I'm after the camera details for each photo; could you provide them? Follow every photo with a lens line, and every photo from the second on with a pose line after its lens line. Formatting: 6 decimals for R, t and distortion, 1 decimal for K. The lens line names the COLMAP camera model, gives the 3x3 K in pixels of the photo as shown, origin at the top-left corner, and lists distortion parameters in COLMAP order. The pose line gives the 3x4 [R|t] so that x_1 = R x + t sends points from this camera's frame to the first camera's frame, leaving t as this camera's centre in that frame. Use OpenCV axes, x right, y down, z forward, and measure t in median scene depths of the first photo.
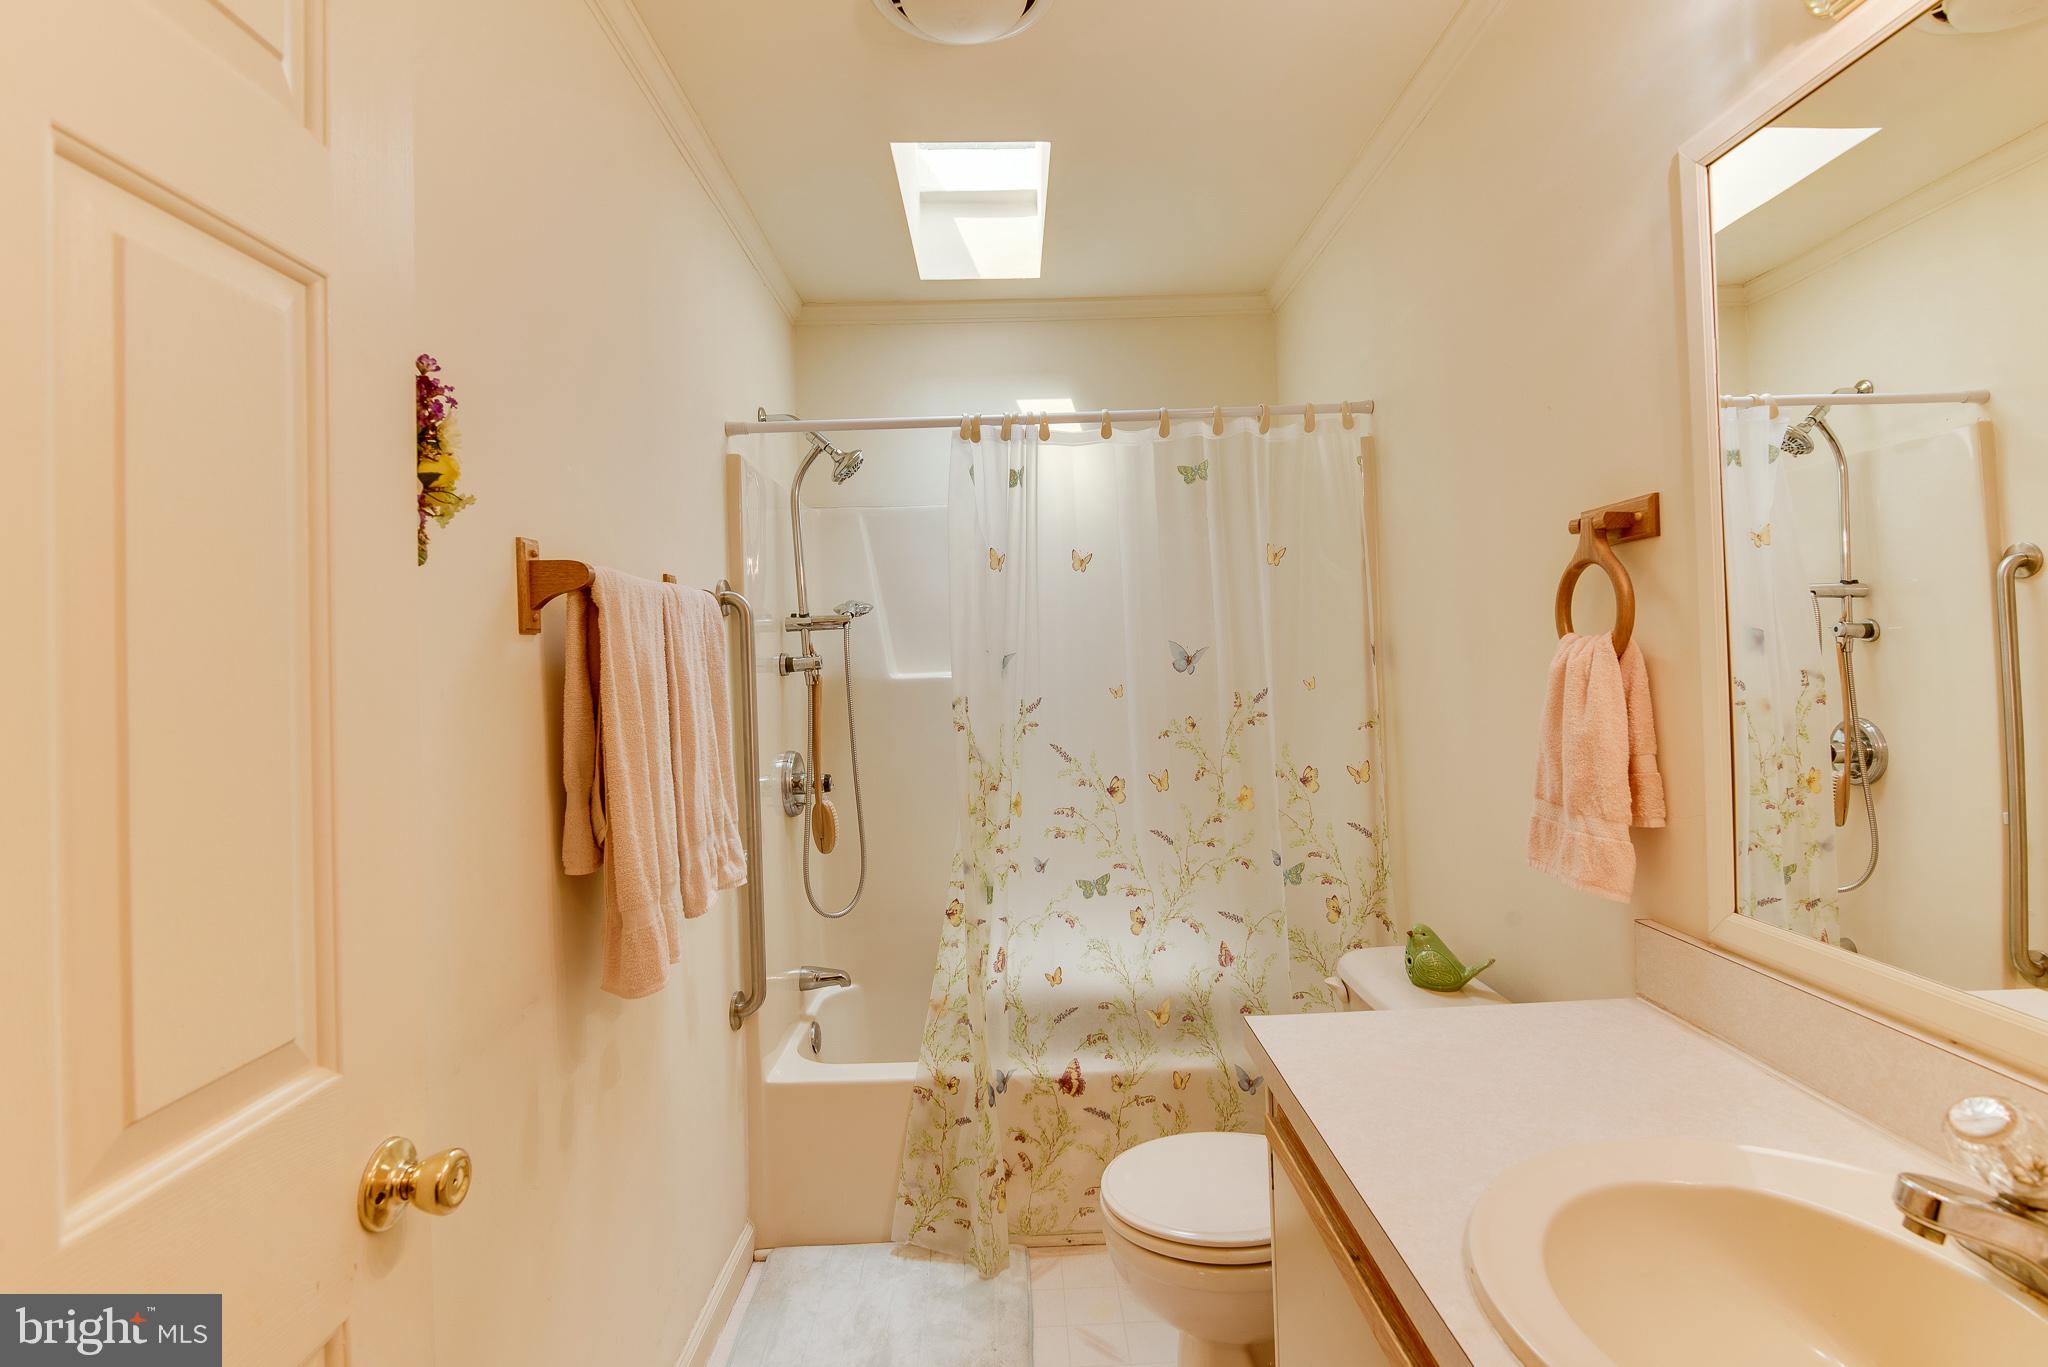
lens RADIAL K [[967.2, 0, 1027.5], [0, 967.2, 672.4], [0, 0, 1]] dist [-0.015086, 0.002475]
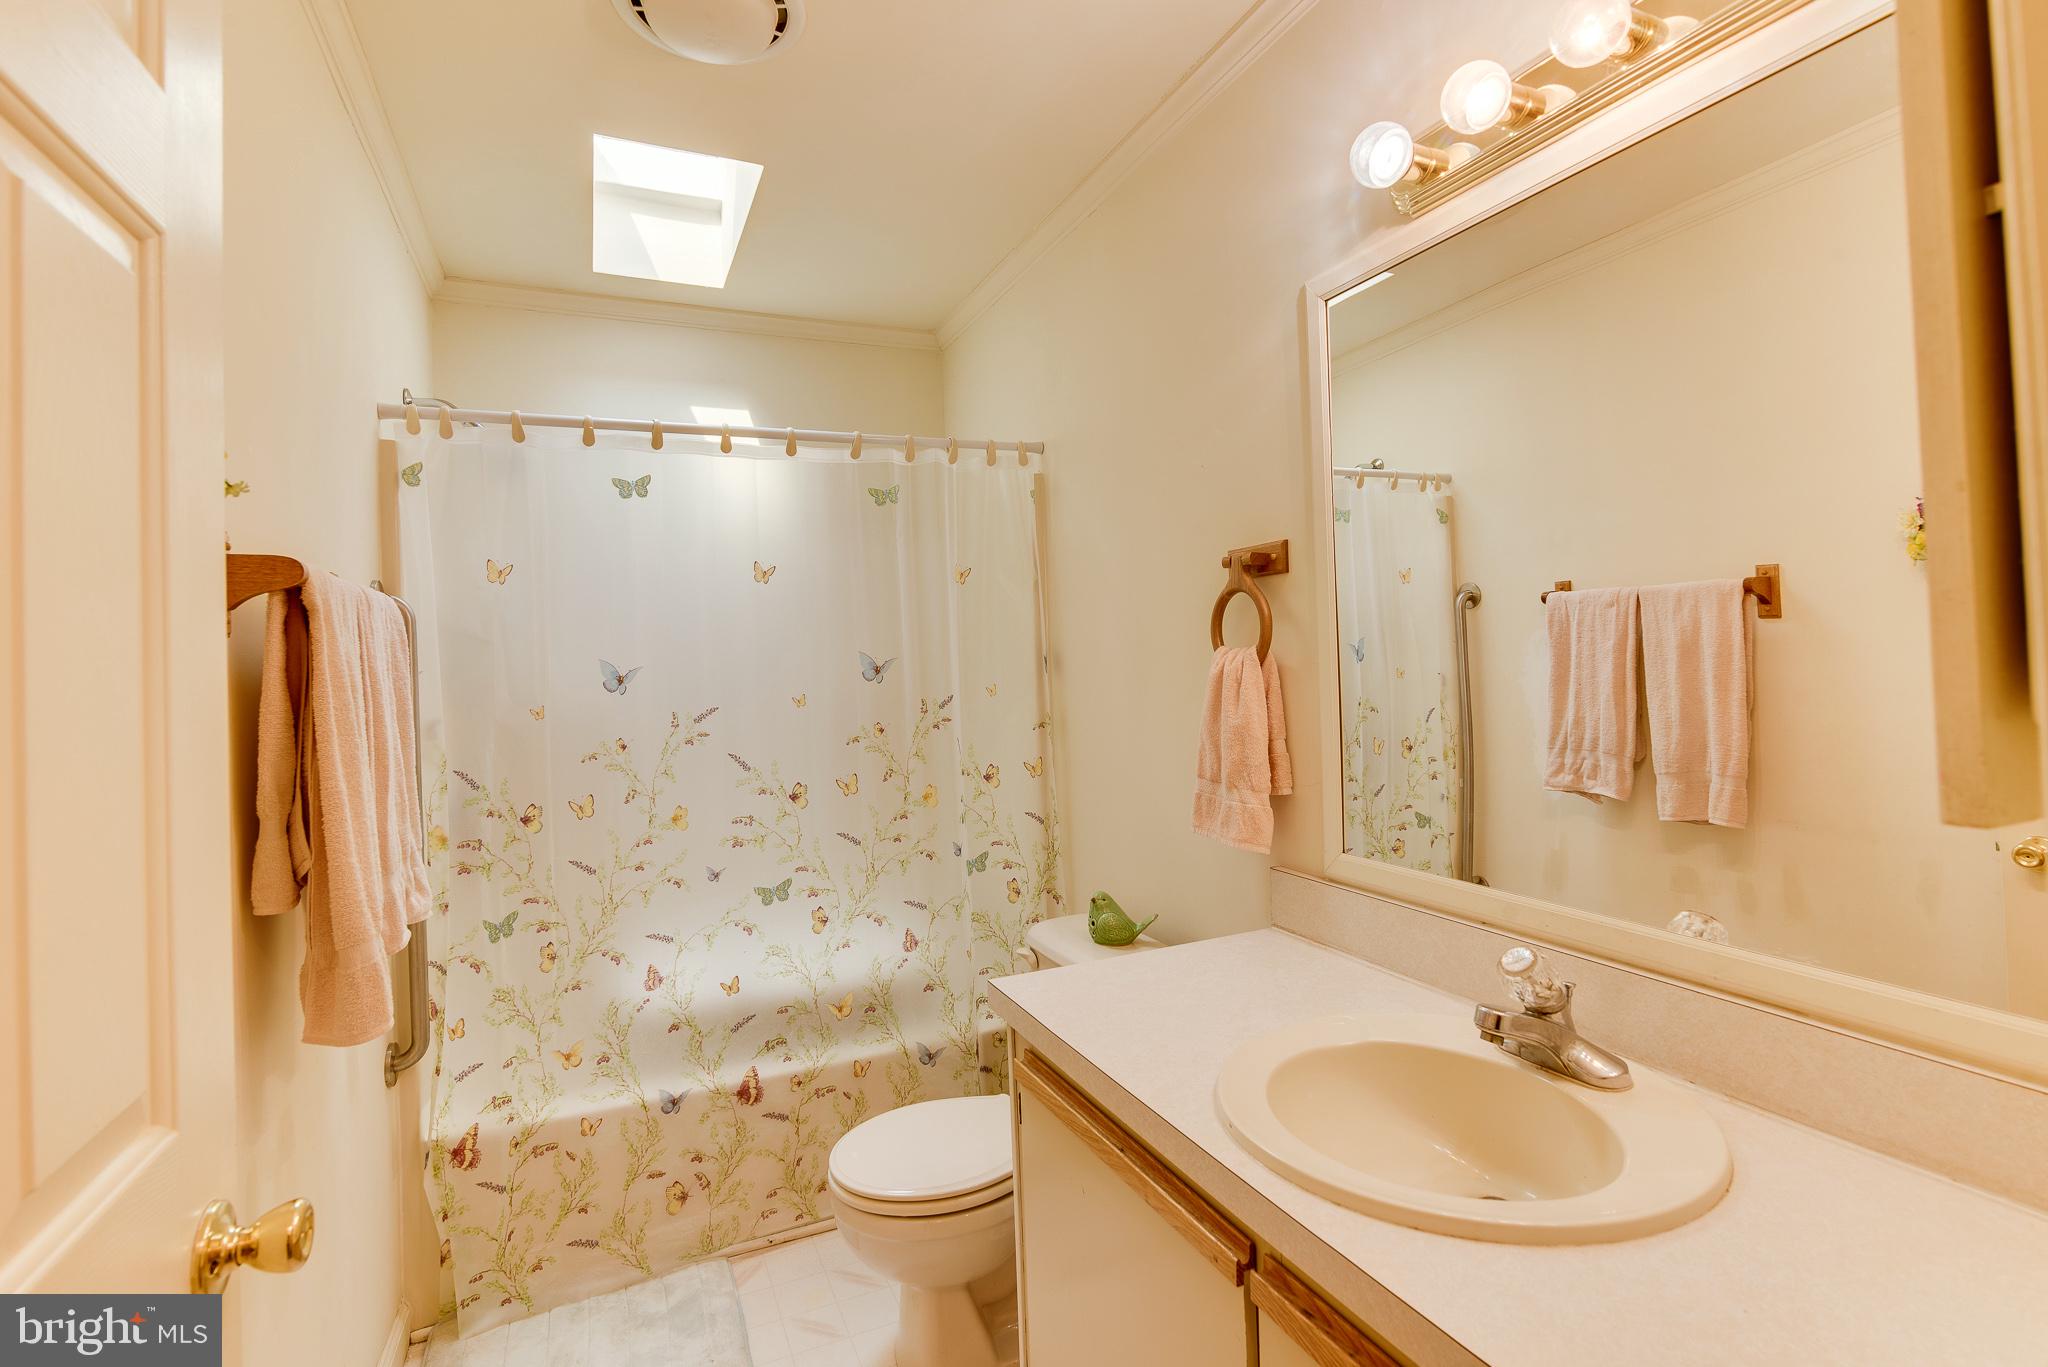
lens RADIAL K [[967.2, 0, 1008.6], [0, 967.2, 679.8], [0, 0, 1]] dist [-0.015086, 0.002475]
pose [[0.921764, -0.006578, 0.387696, -0.153411], [0.008643, 0.999956, -0.003582, 0.004757], [-0.387655, 0.006653, 0.921780, -0.051018]]
